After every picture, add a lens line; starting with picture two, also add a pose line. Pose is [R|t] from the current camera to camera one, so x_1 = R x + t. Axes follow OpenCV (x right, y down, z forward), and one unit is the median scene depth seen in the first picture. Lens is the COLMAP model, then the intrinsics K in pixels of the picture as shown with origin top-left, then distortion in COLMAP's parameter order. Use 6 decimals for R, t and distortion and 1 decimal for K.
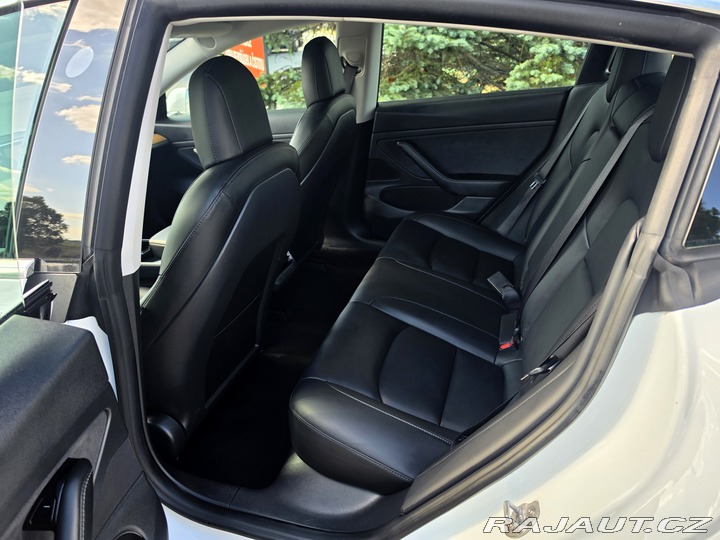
lens RADIAL K [[506.5, 0, 349.1], [0, 506.5, 293.7], [0, 0, 1]] dist [0.077607, -0.119282]
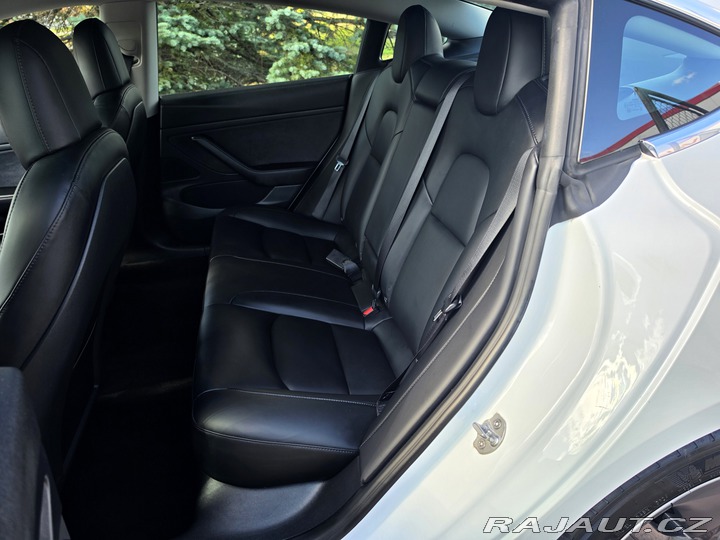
lens RADIAL K [[506.5, 0, 349.1], [0, 506.5, 293.7], [0, 0, 1]] dist [0.077607, -0.119282]
pose [[0.857296, -0.208221, 0.470837, -0.166775], [0.221322, 0.974796, 0.028107, 0.020949], [-0.464822, 0.080111, 0.881772, 0.063792]]
